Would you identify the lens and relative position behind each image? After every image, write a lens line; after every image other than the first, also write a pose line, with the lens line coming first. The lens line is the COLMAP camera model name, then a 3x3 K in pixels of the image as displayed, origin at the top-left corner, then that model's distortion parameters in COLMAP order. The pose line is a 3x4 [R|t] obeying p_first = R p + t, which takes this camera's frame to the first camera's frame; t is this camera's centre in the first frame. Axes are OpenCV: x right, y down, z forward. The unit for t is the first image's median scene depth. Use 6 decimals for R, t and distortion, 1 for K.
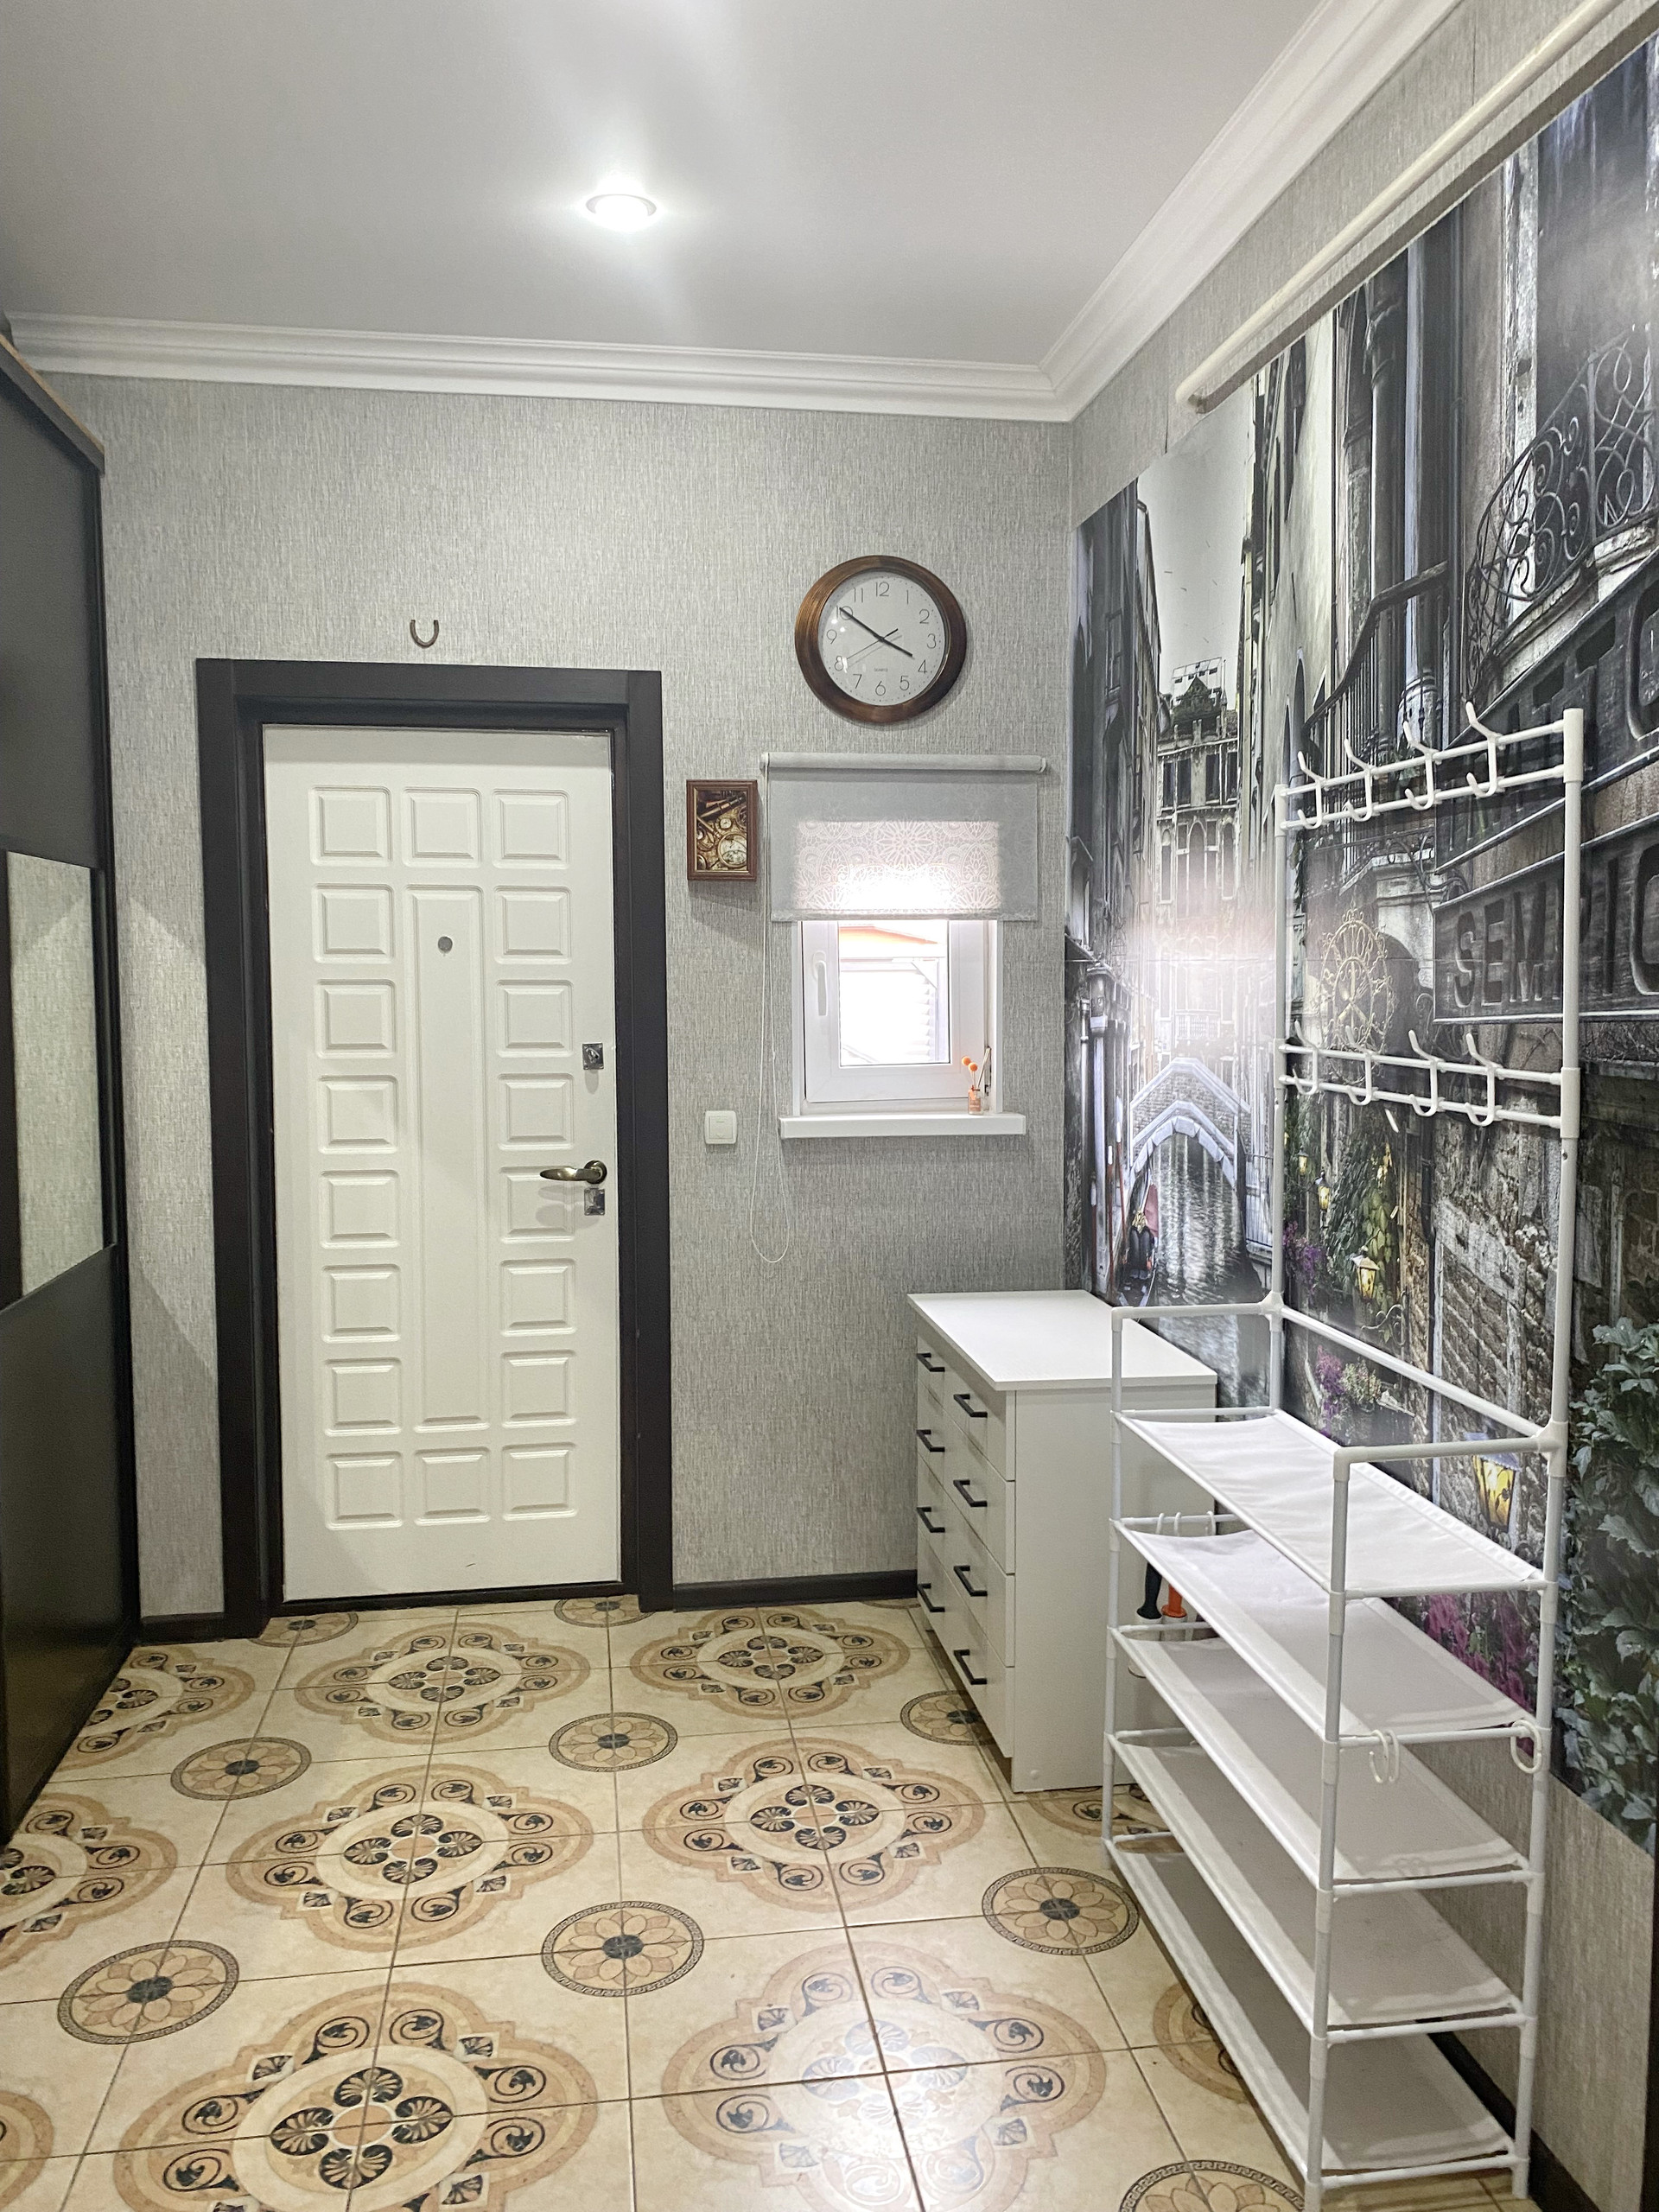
lens RADIAL K [[1660.1, 0, 829.5], [0, 1660.1, 1106.0], [0, 0, 1]] dist [0.085772, -0.180903]
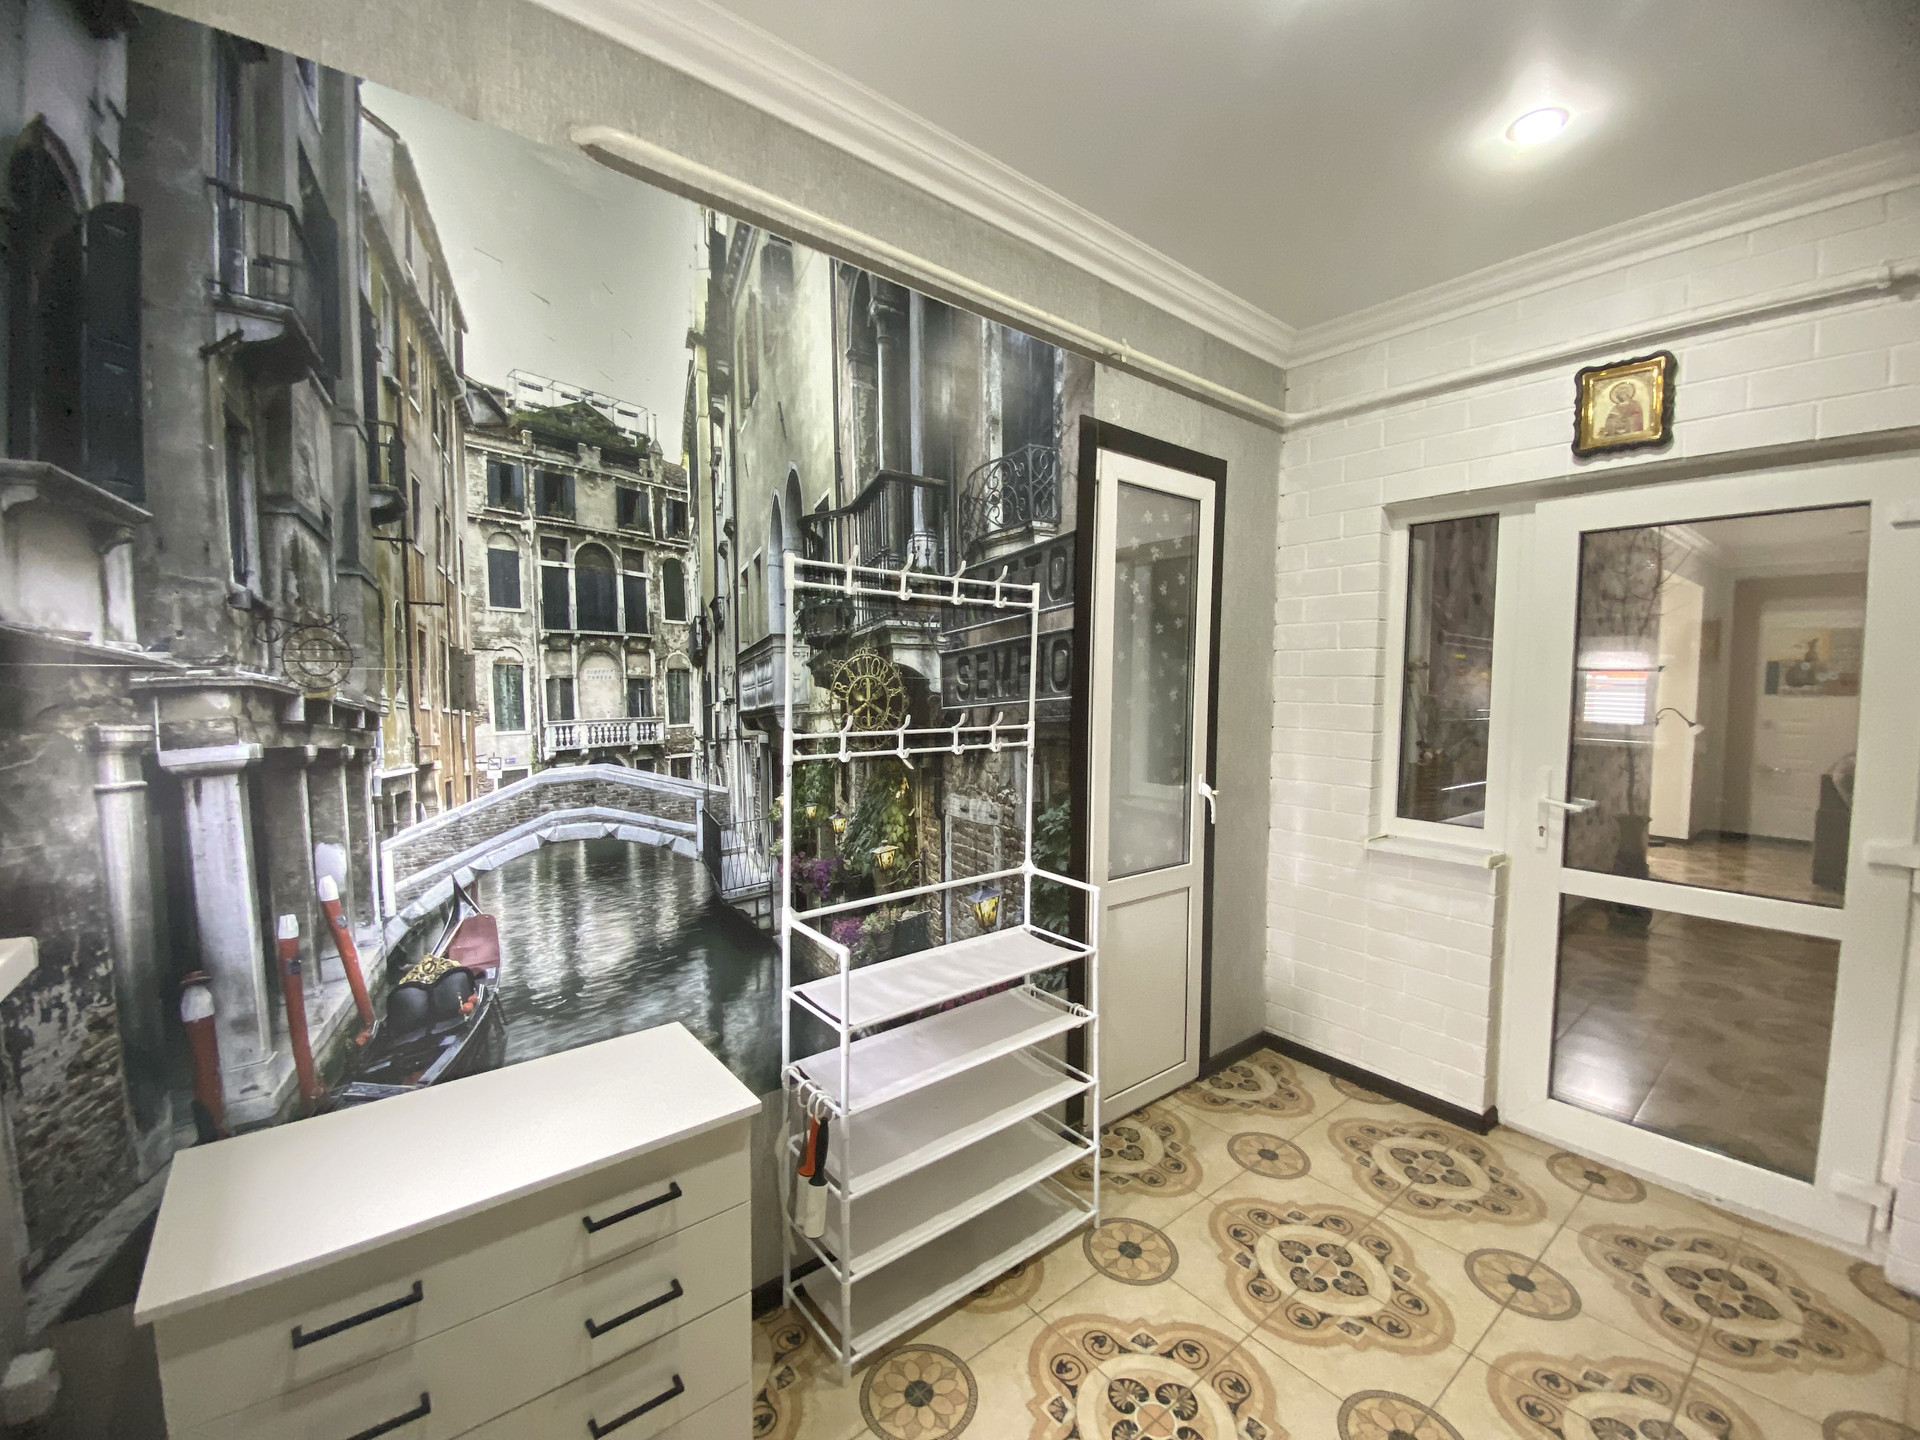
lens RADIAL K [[784.6, 0, 968.3], [0, 784.6, 714.1], [0, 0, 1]] dist [0.037569, -0.036283]
pose [[-0.518099, -0.058165, 0.853341, -0.403072], [0.052325, 0.993661, 0.099498, -0.119382], [-0.853719, 0.096201, -0.511771, 1.274709]]
